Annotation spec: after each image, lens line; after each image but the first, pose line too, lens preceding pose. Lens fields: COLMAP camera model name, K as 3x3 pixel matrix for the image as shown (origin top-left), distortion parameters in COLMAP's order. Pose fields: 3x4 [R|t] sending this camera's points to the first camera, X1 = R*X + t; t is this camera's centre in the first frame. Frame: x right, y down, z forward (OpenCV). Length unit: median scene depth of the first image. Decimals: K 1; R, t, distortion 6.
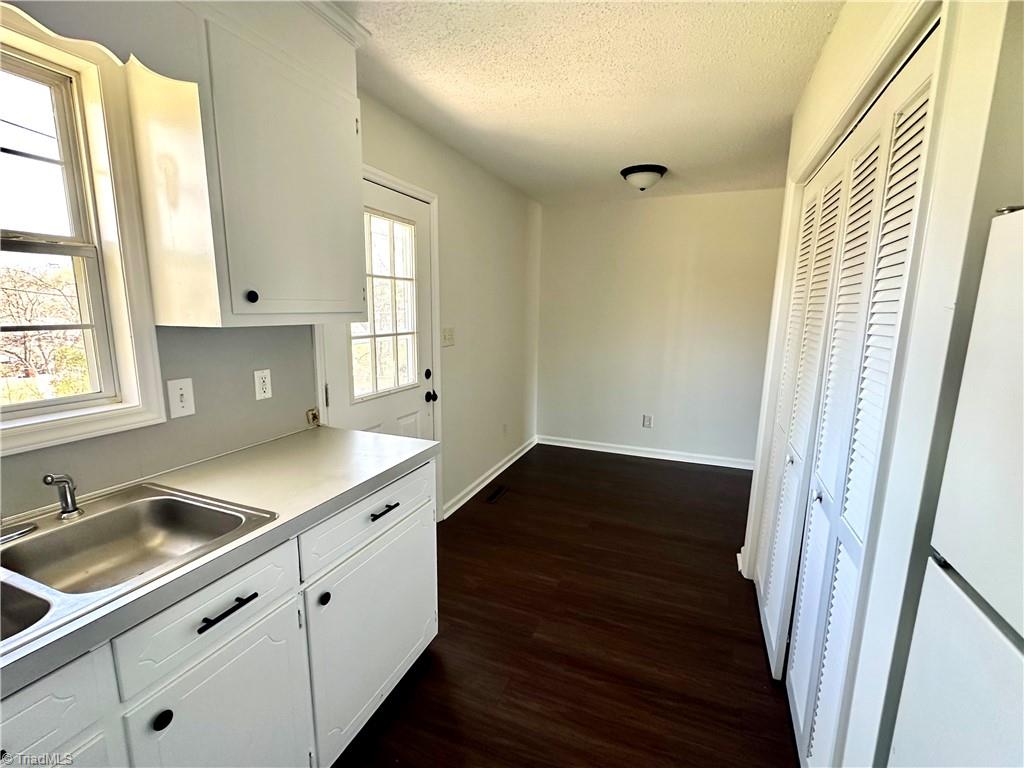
lens RADIAL K [[462.7, 0, 523.4], [0, 462.7, 389.9], [0, 0, 1]] dist [-0.002513, -0.000361]
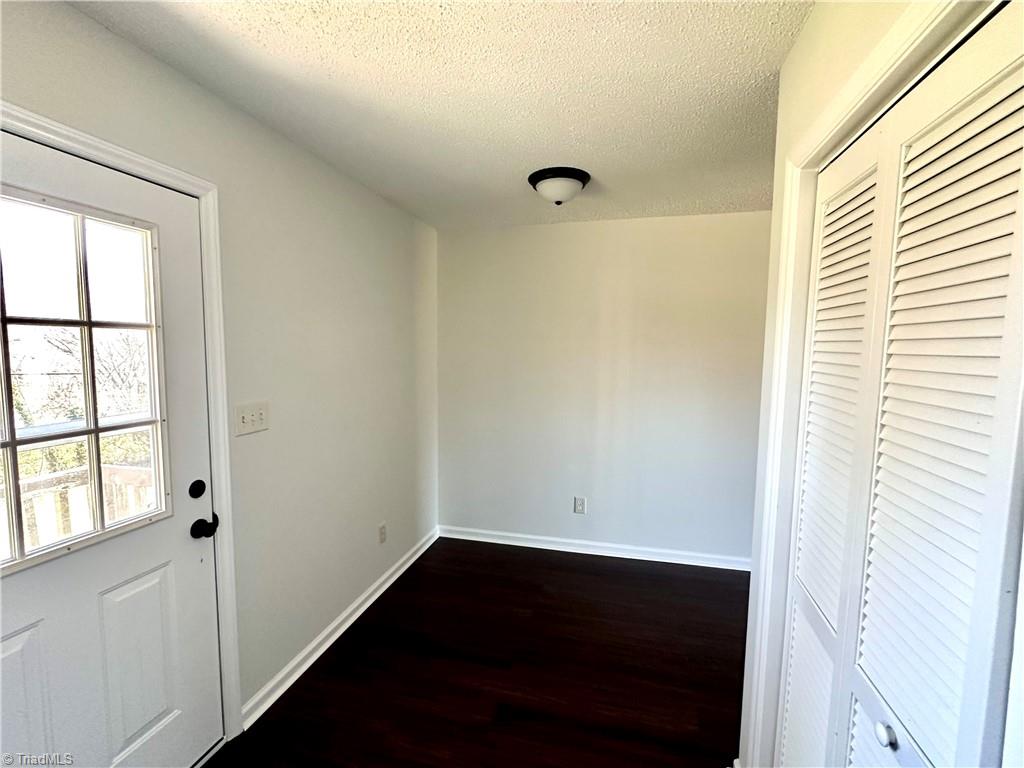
lens RADIAL K [[462.7, 0, 523.4], [0, 462.7, 389.9], [0, 0, 1]] dist [-0.002513, -0.000361]
pose [[0.990187, -0.017391, 0.138661, 0.105560], [0.029541, 0.995852, -0.086056, -0.087850], [-0.136590, 0.089308, 0.986594, 0.345813]]
